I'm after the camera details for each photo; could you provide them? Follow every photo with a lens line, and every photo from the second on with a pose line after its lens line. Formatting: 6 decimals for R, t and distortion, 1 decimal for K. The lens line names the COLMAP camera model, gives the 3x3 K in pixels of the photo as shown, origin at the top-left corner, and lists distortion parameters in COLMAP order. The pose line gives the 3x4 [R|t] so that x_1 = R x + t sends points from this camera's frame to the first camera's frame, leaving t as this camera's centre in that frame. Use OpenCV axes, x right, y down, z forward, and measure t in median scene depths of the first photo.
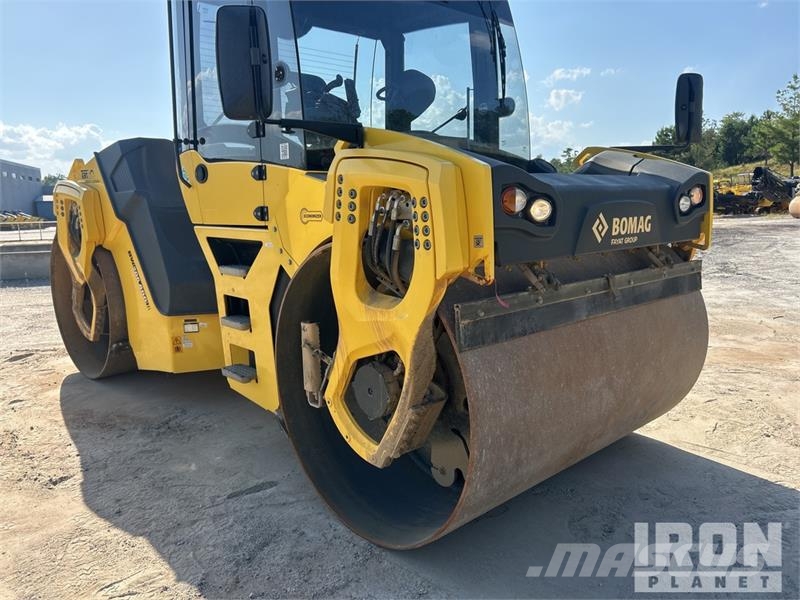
lens RADIAL K [[614.5, 0, 389.7], [0, 614.5, 318.0], [0, 0, 1]] dist [0.039216, -0.002389]
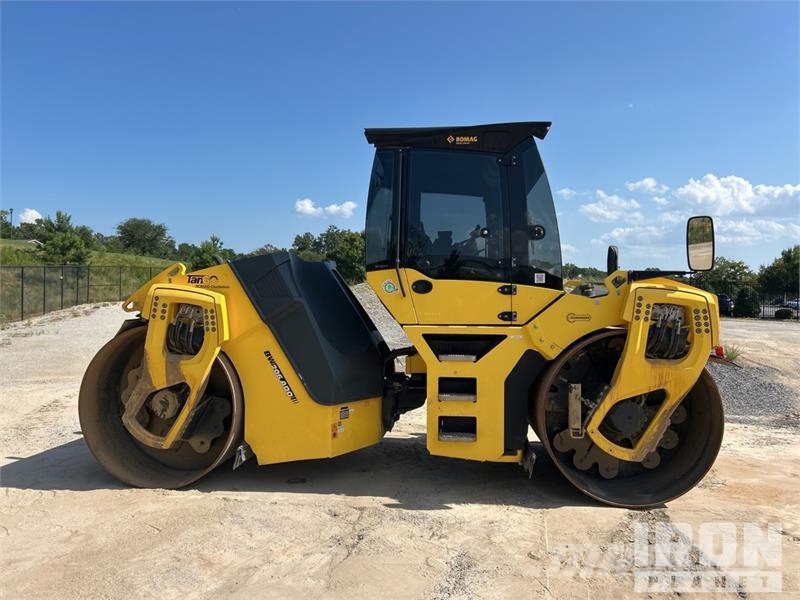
lens RADIAL K [[609.5, 0, 402.7], [0, 609.5, 297.7], [0, 0, 1]] dist [0.074520, -0.091351]
pose [[0.723110, 0.029489, 0.690103, -1.592661], [0.113131, 0.980541, -0.160441, -0.006549], [-0.681406, 0.194088, 0.705702, 0.139895]]
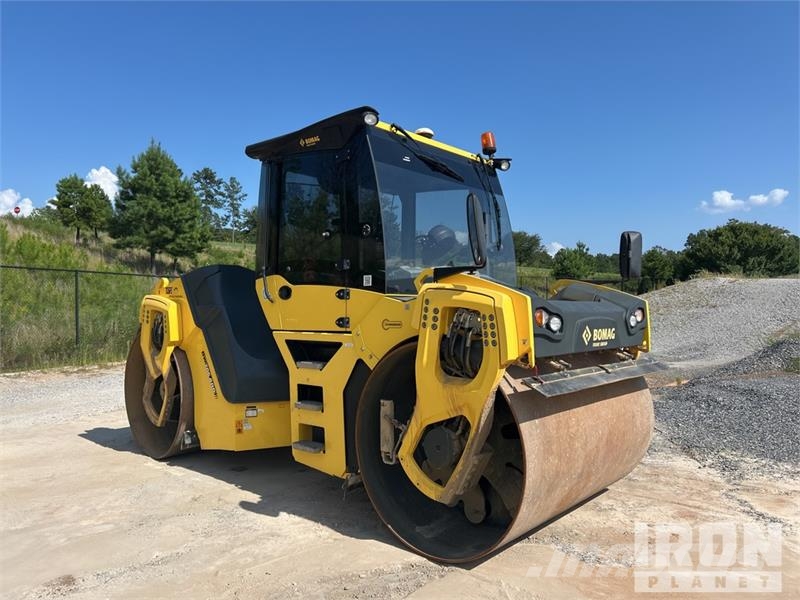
lens RADIAL K [[609.5, 0, 402.7], [0, 609.5, 297.7], [0, 0, 1]] dist [0.074520, -0.091351]
pose [[0.992101, 0.019856, 0.123863, -0.277427], [0.006578, 0.977801, -0.209432, 0.072122], [-0.125272, 0.208592, 0.969947, -0.404785]]
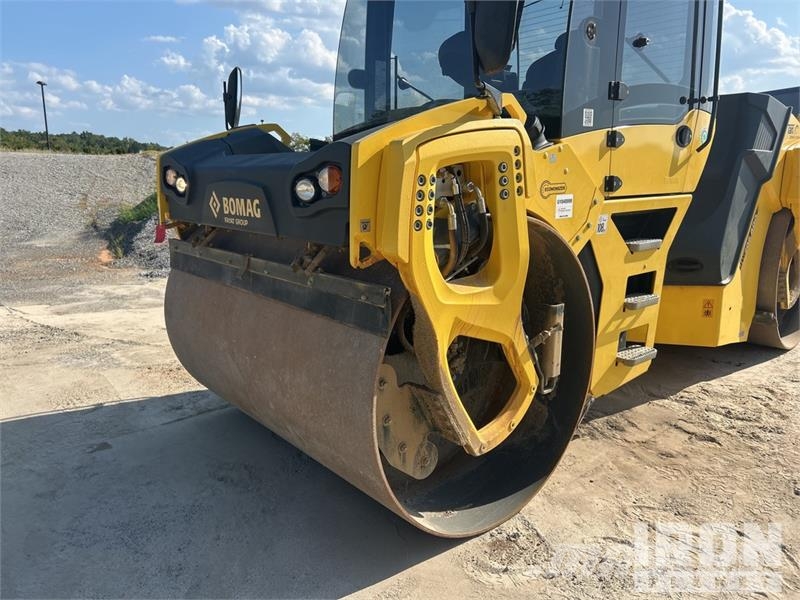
lens RADIAL K [[609.5, 0, 402.7], [0, 609.5, 297.7], [0, 0, 1]] dist [0.074520, -0.091351]
pose [[-0.055946, 0.224332, -0.972906, 1.294526], [-0.174246, 0.957284, 0.230750, -0.270053], [0.983112, 0.182435, -0.014467, 1.244631]]
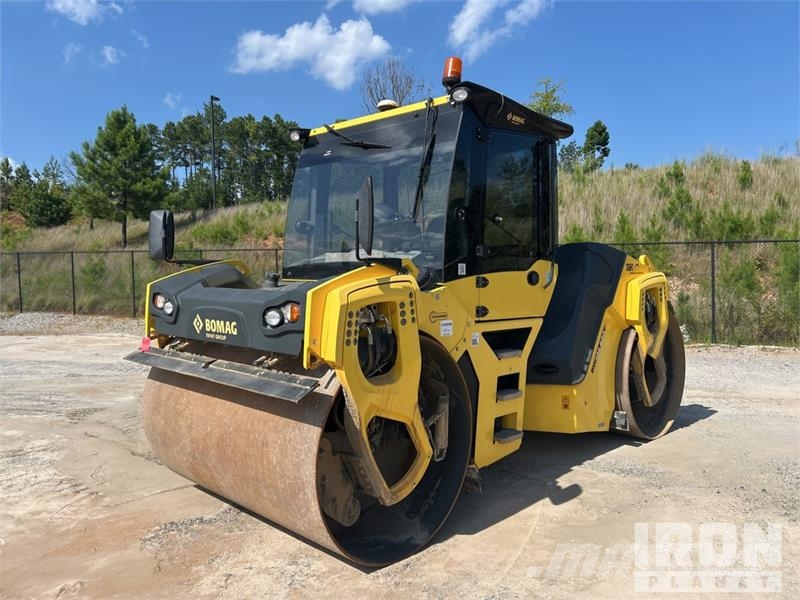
lens RADIAL K [[609.5, 0, 402.7], [0, 609.5, 297.7], [0, 0, 1]] dist [0.074520, -0.091351]
pose [[0.060026, 0.057634, -0.996532, 1.690854], [-0.194427, 0.979886, 0.044960, -0.338214], [0.979079, 0.191054, 0.070024, 1.241077]]
